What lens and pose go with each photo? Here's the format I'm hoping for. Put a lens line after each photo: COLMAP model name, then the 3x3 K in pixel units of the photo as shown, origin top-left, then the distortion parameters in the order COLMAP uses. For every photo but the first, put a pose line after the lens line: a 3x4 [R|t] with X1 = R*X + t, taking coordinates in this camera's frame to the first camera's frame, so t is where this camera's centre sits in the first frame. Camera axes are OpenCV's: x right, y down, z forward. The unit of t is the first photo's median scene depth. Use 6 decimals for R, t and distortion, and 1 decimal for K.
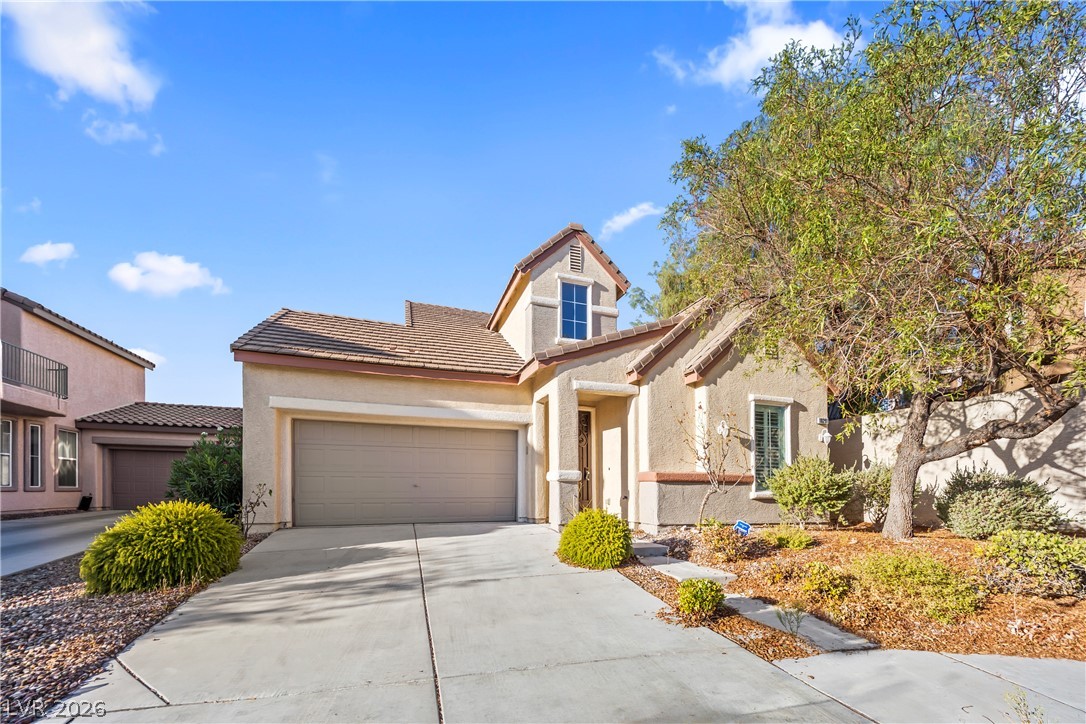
lens RADIAL K [[433.1, 0, 537.1], [0, 433.1, 360.5], [0, 0, 1]] dist [0.023267, -0.011228]
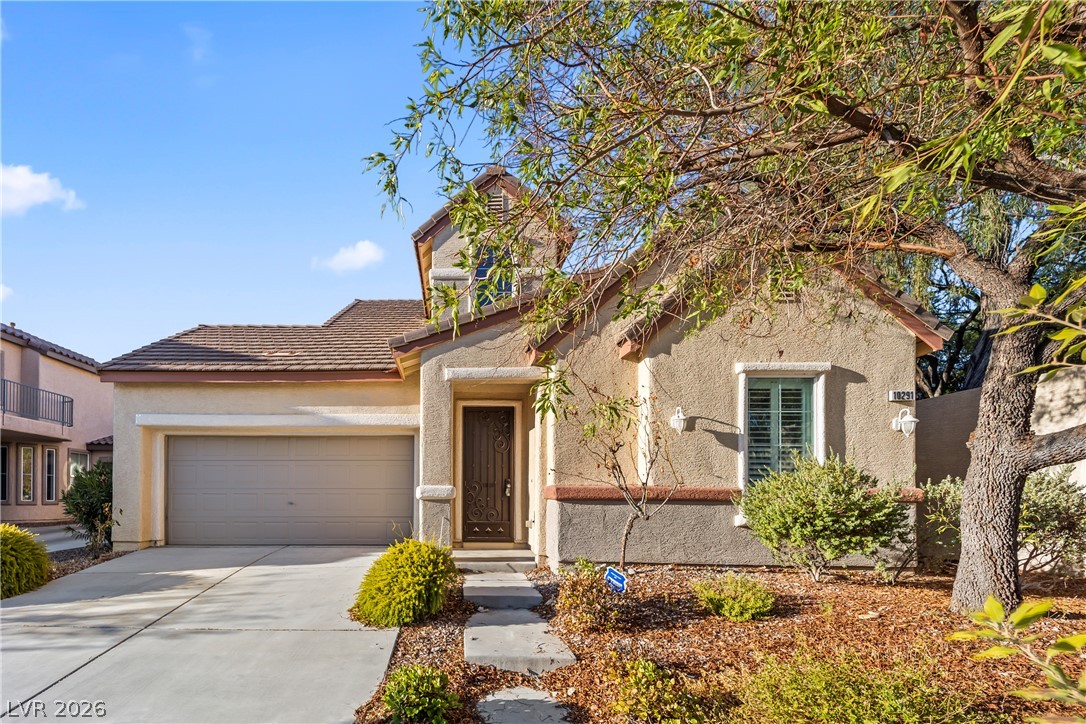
lens RADIAL K [[449.5, 0, 543.3], [0, 449.5, 376.0], [0, 0, 1]] dist [0.014052, -0.000451]
pose [[0.925914, -0.090813, -0.366655, 0.548809], [0.104934, 0.994303, 0.018719, 0.063676], [0.362866, -0.055807, 0.930169, 0.330375]]
